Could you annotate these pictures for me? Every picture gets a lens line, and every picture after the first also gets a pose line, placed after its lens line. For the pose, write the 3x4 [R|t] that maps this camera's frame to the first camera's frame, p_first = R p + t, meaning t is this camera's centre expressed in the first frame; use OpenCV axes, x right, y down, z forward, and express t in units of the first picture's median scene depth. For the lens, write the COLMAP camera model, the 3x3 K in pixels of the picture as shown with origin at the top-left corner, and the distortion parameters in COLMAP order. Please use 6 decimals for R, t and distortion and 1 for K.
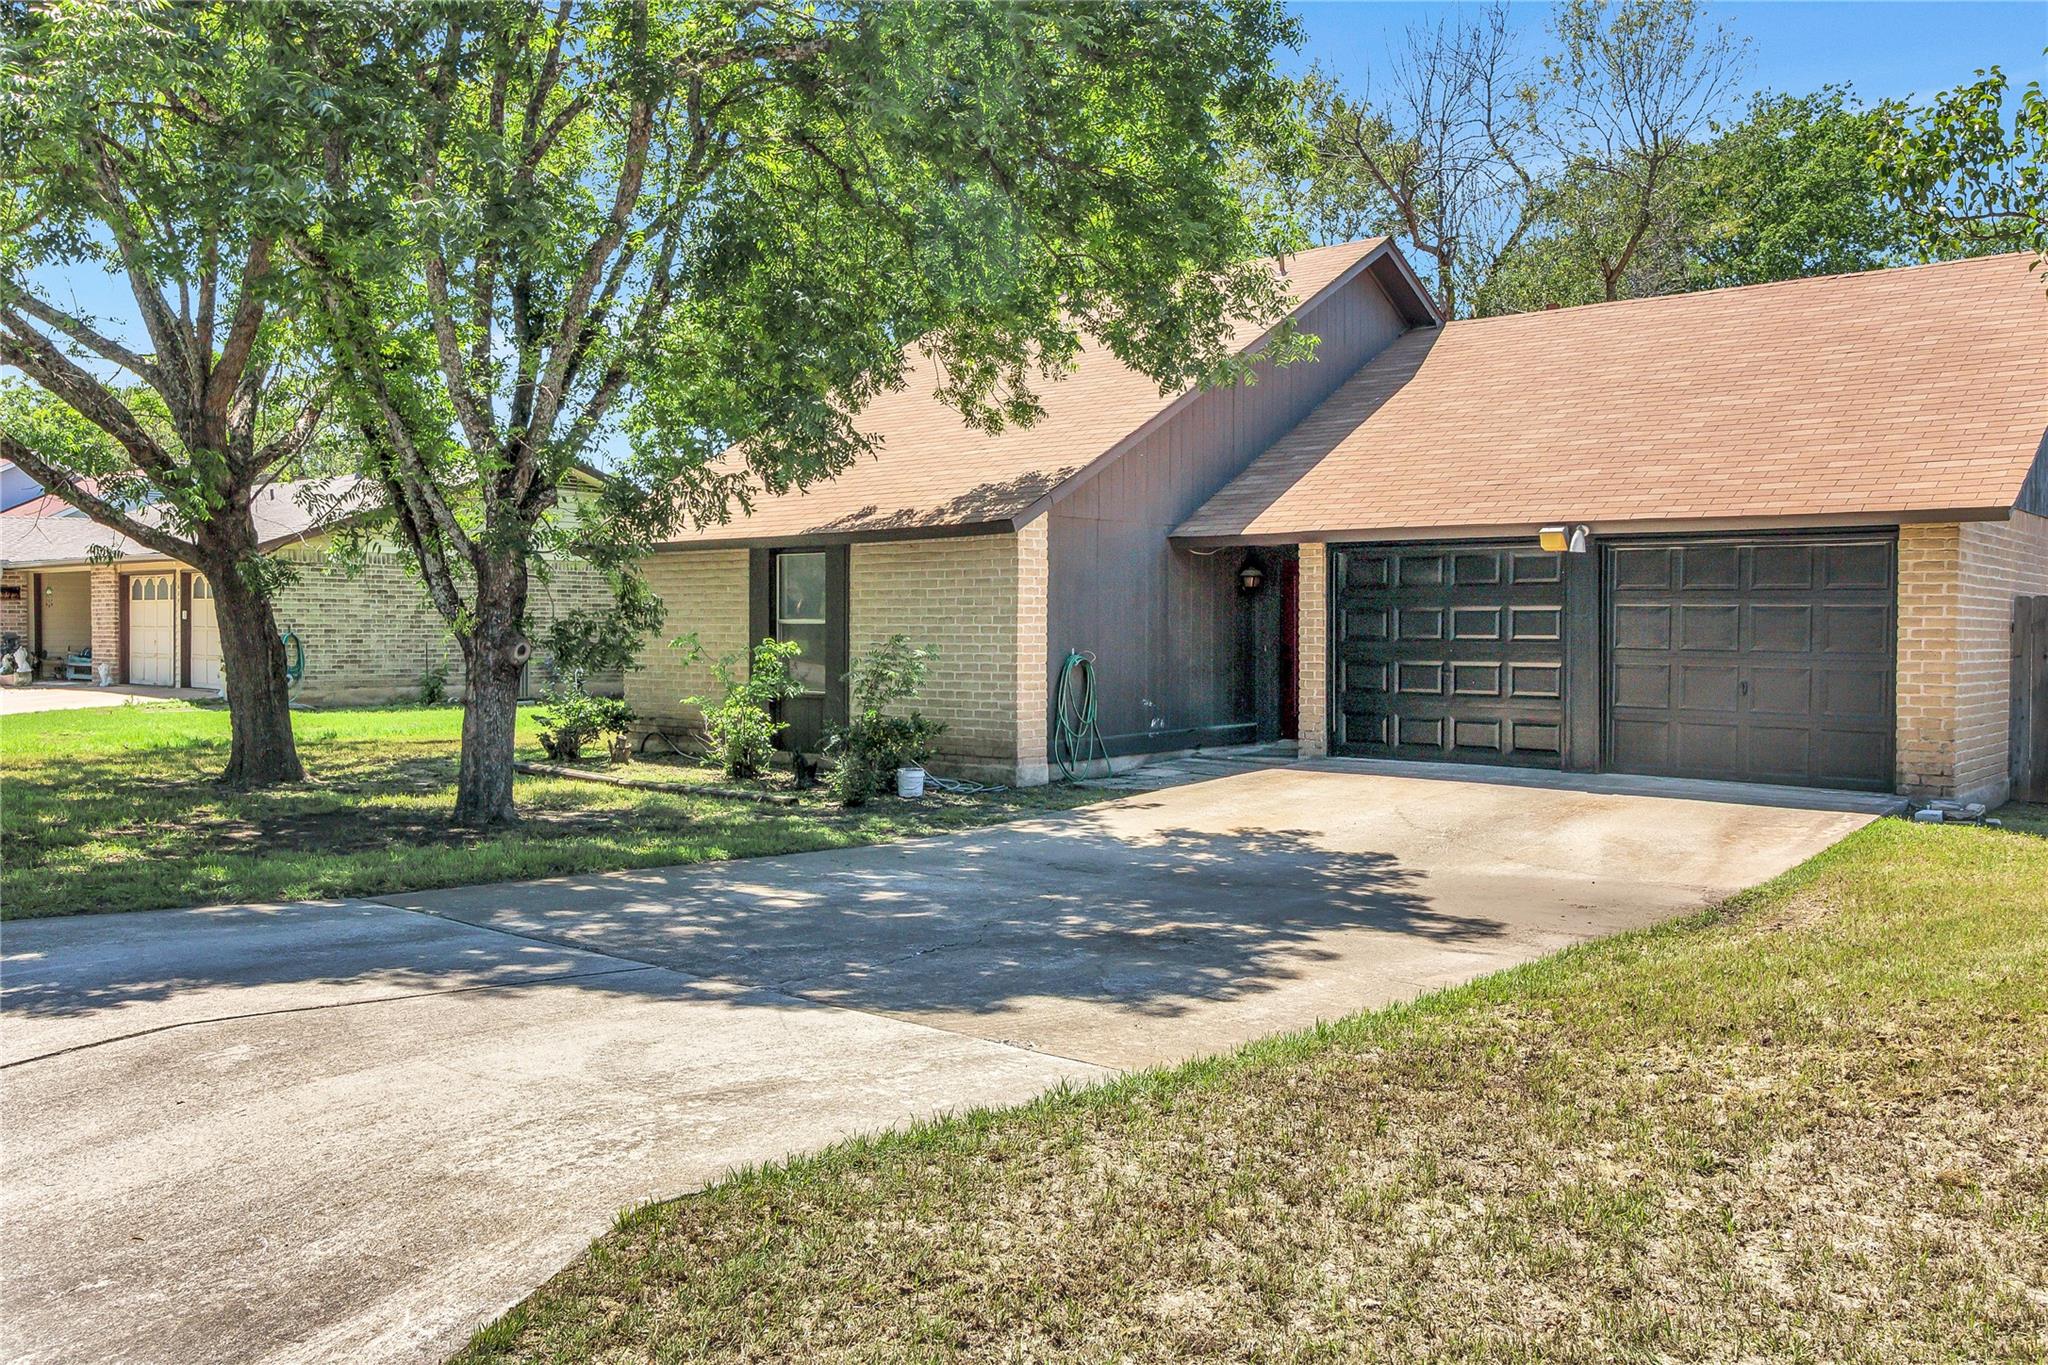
lens RADIAL K [[967.2, 0, 1025.3], [0, 967.2, 723.1], [0, 0, 1]] dist [-0.000581, 0.000236]
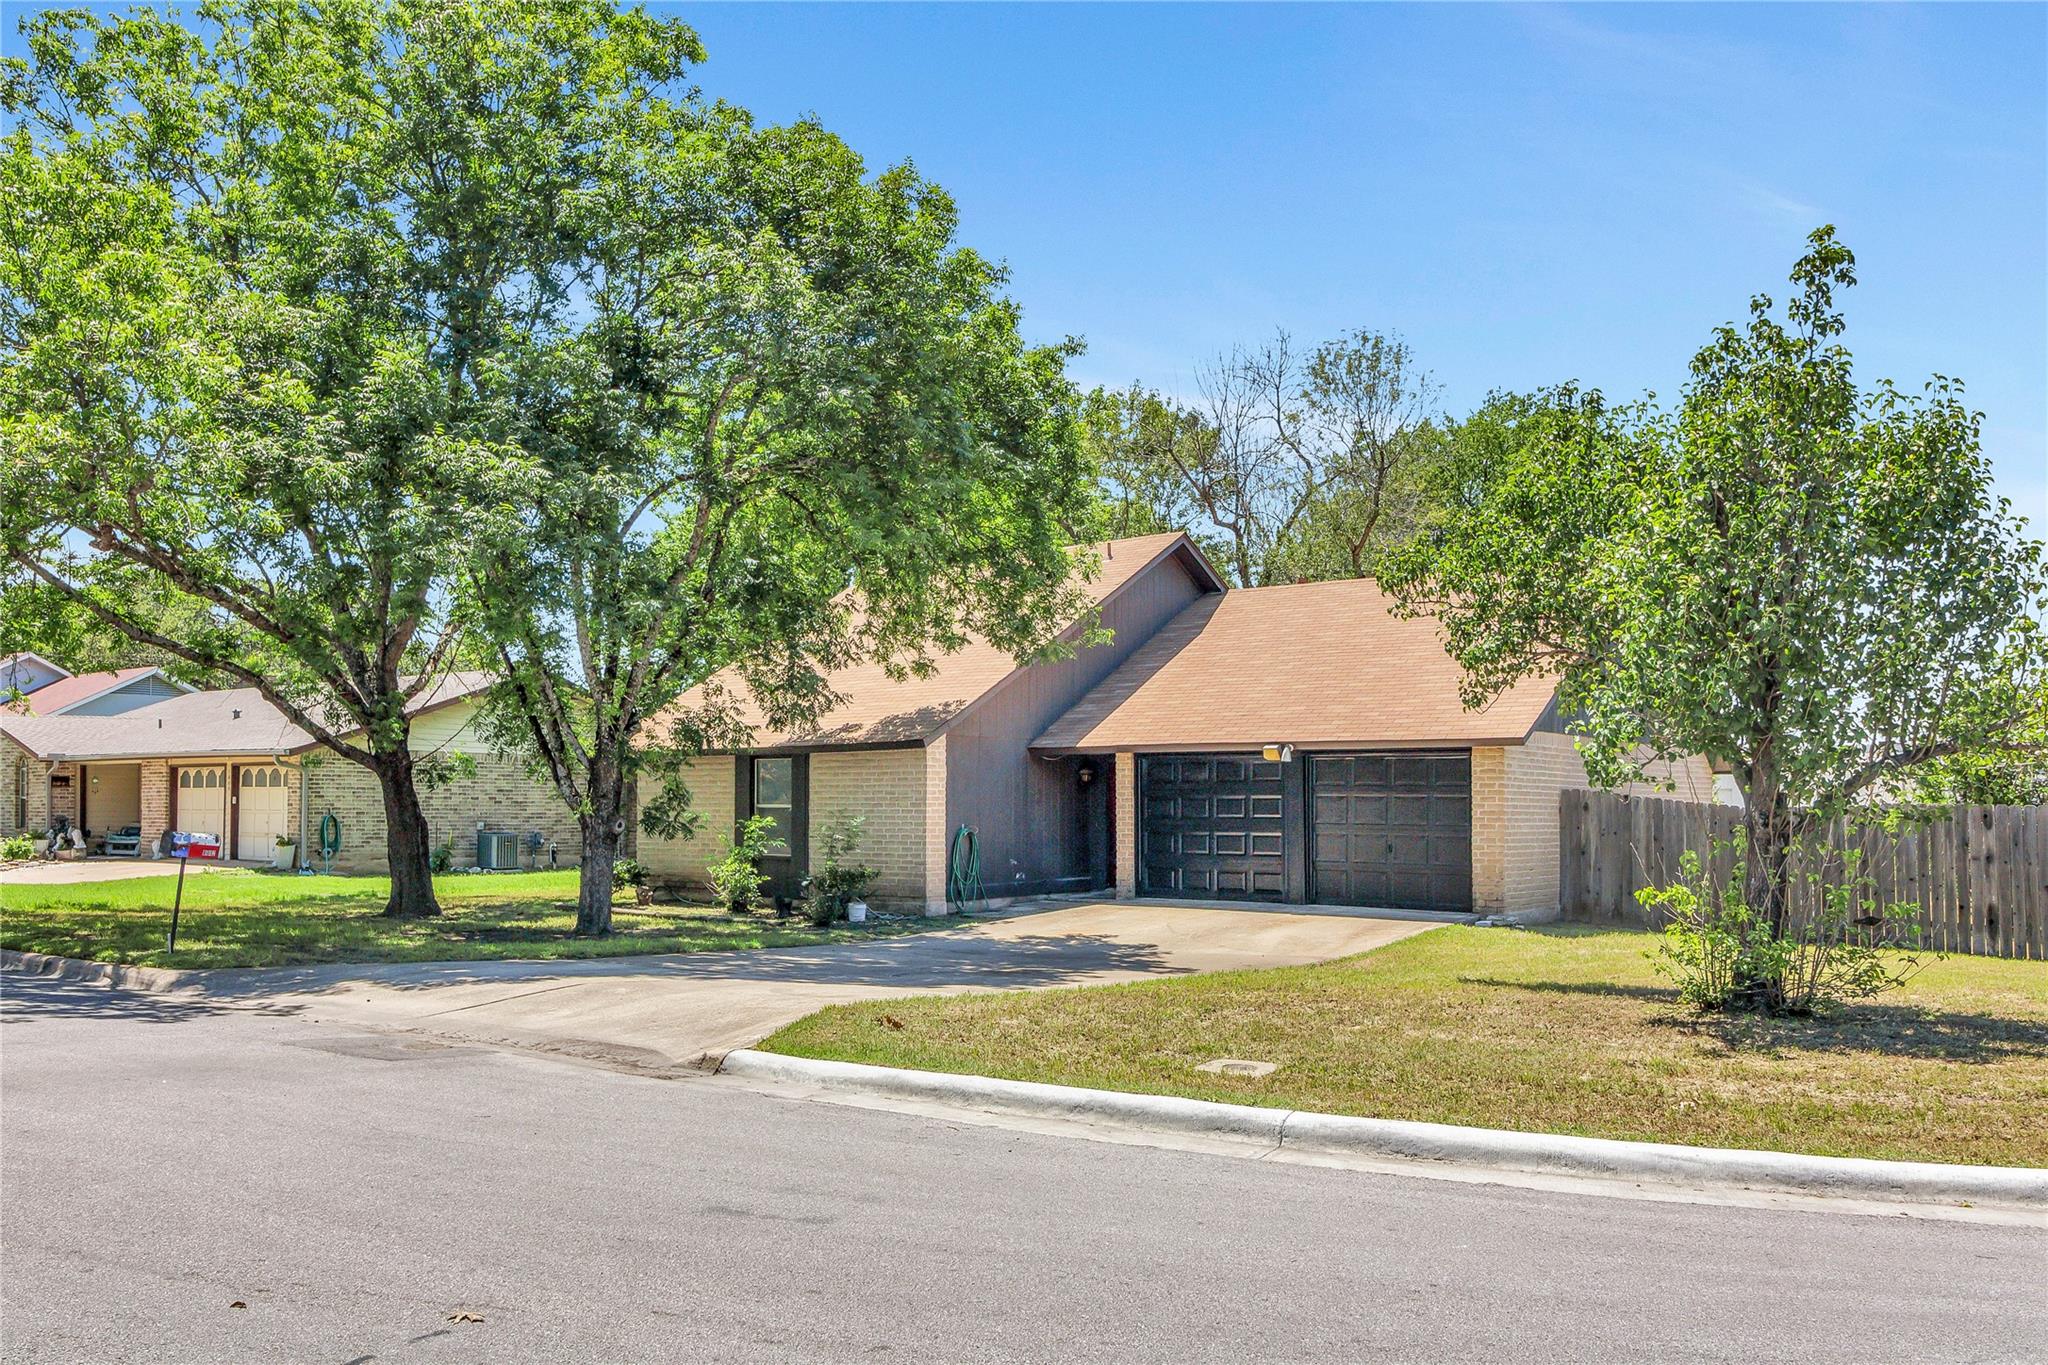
lens RADIAL K [[967.2, 0, 1025.3], [0, 967.2, 723.1], [0, 0, 1]] dist [-0.000581, 0.000236]
pose [[0.992141, 0.010304, 0.124698, -0.042104], [0.013076, 0.982609, -0.185226, 0.046451], [-0.124438, 0.185401, 0.974752, -0.487362]]
